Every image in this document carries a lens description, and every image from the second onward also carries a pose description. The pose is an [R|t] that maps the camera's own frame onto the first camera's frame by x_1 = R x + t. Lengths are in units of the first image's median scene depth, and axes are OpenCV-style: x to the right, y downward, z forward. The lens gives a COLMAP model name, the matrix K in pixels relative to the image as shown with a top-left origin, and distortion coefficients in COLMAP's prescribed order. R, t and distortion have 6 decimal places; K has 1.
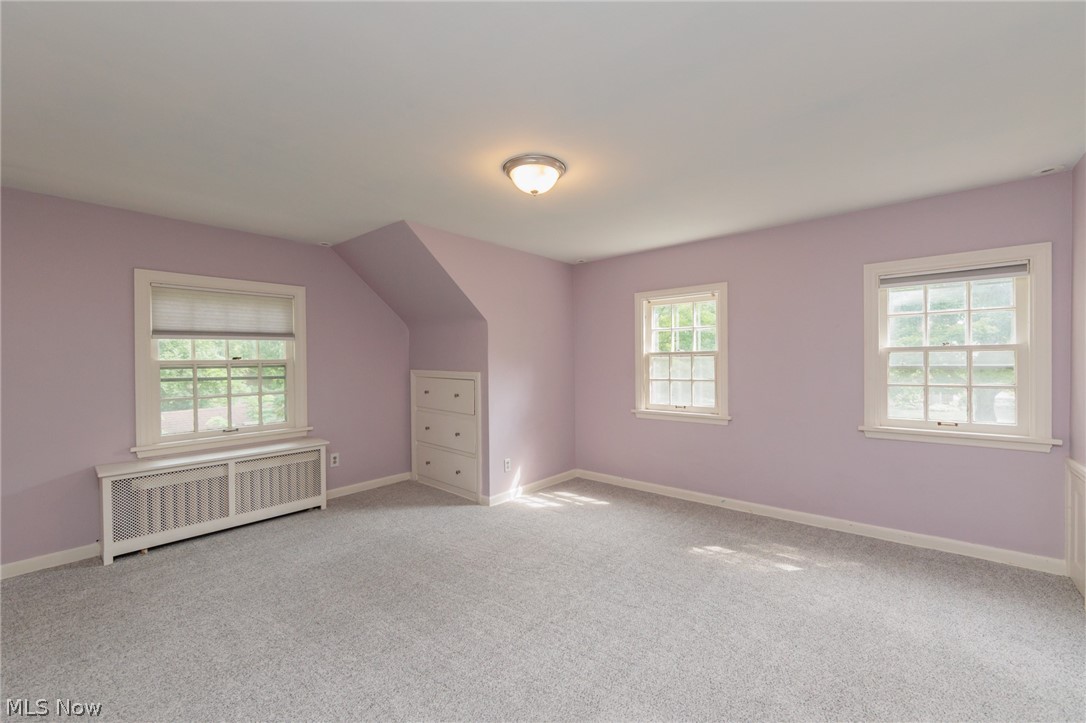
lens RADIAL K [[433.0, 0, 546.9], [0, 433.0, 360.8], [0, 0, 1]] dist [0.000003, -0.000011]
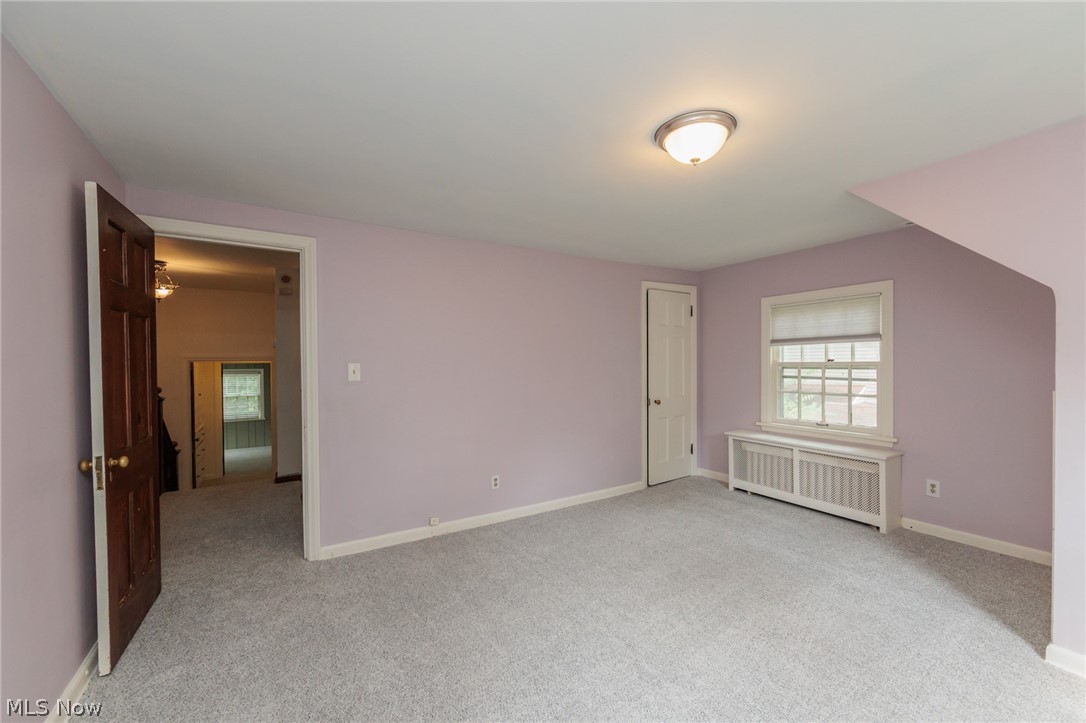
lens RADIAL K [[433.0, 0, 546.9], [0, 433.0, 360.8], [0, 0, 1]] dist [0.000003, -0.000011]
pose [[-0.305279, 0.005468, -0.952247, 0.577108], [0.004583, 0.999980, 0.004273, -0.013105], [0.952252, -0.003060, -0.305298, 0.688123]]
